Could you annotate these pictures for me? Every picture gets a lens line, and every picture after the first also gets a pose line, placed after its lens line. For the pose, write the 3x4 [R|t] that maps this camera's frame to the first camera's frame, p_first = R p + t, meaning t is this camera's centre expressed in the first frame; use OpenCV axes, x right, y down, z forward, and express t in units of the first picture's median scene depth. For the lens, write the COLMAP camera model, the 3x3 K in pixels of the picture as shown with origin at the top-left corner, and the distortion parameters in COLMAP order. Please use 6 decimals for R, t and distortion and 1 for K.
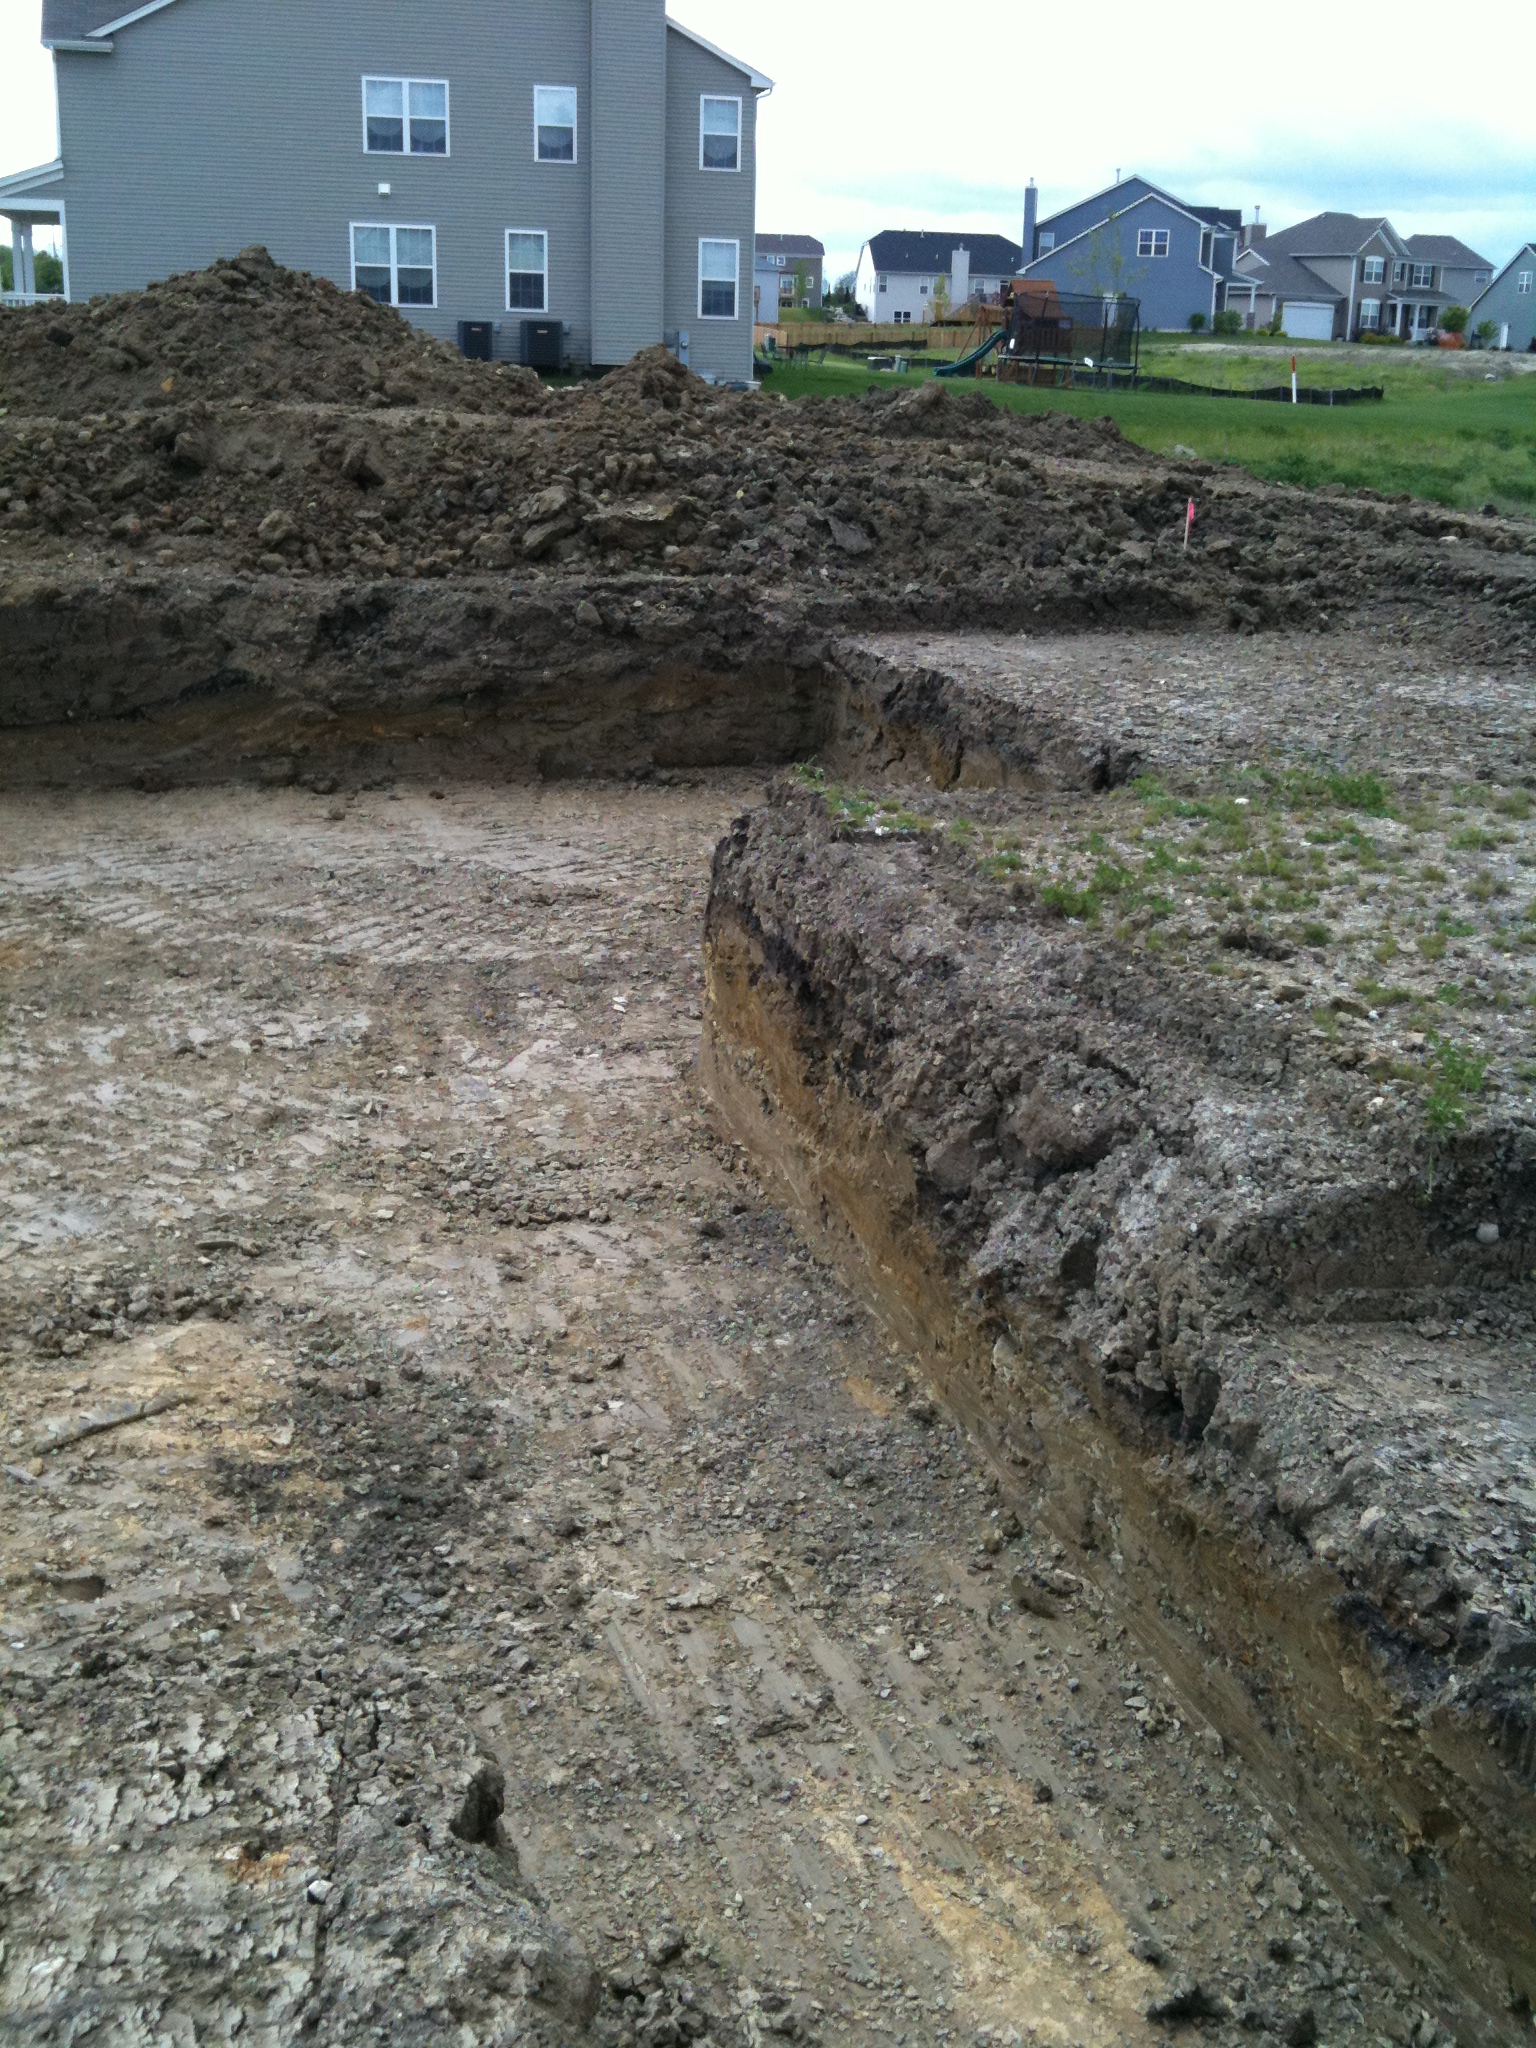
lens RADIAL K [[2144.6, 0, 752.9], [0, 2144.6, 1027.9], [0, 0, 1]] dist [0.037897, 0.000000]
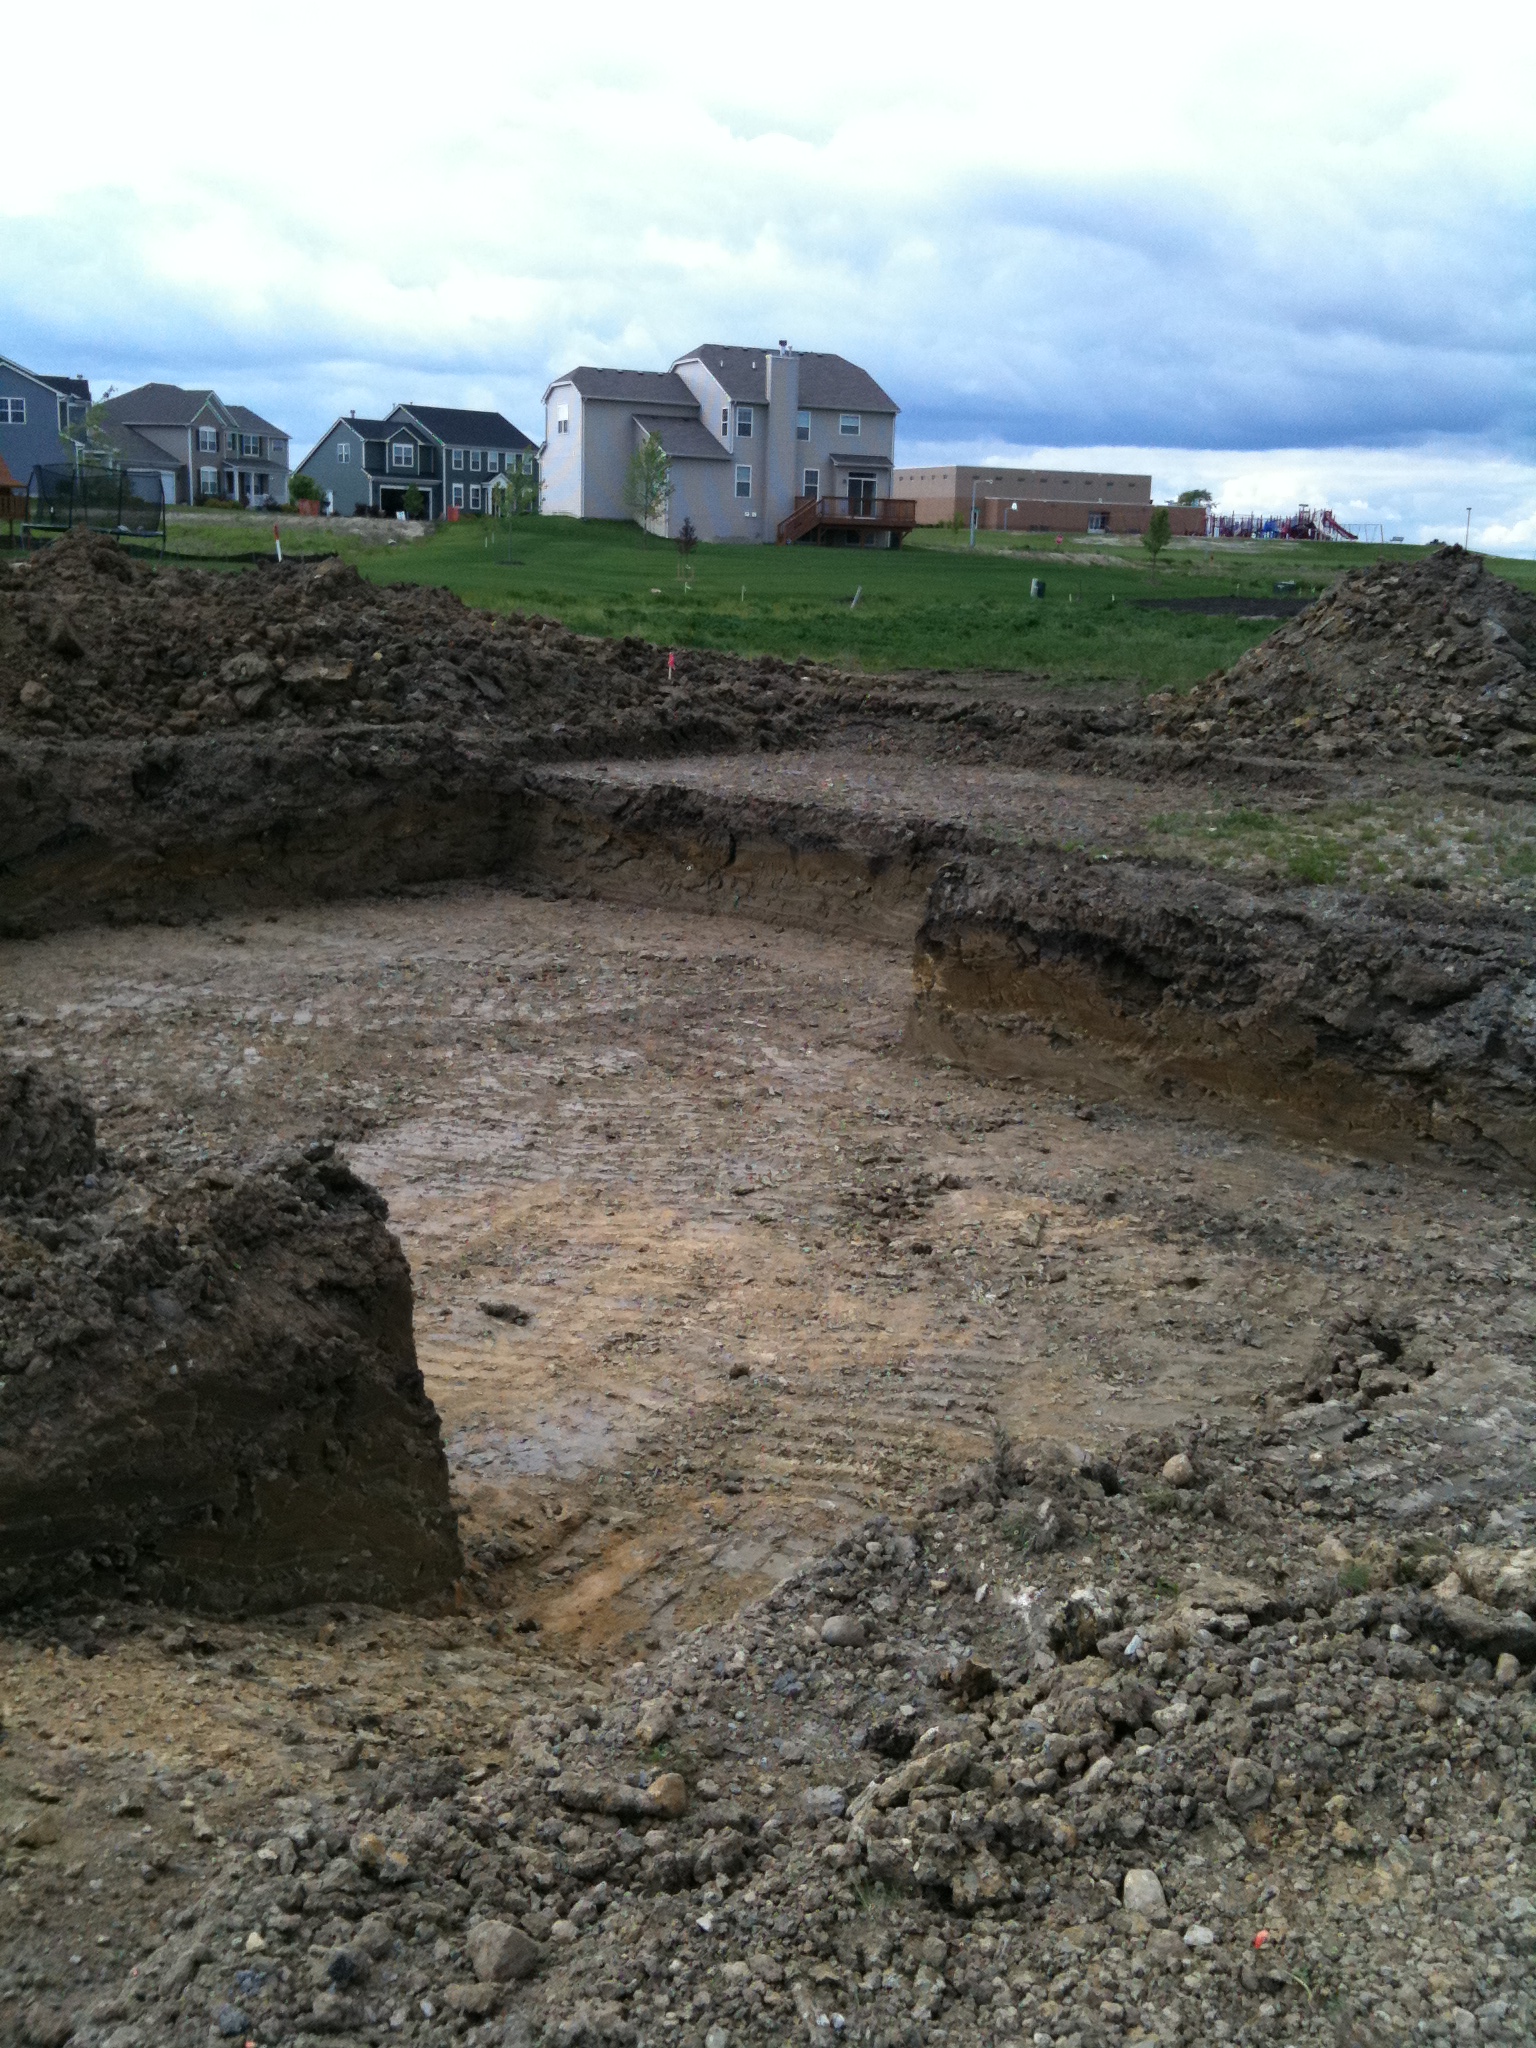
lens RADIAL K [[2144.6, 0, 781.8], [0, 2144.6, 1027.3], [0, 0, 1]] dist [0.037897, 0.000000]
pose [[0.848101, -0.115521, 0.517088, -0.466021], [0.150666, 0.988234, -0.026337, 0.017506], [-0.507962, 0.100244, 0.855527, -0.102546]]
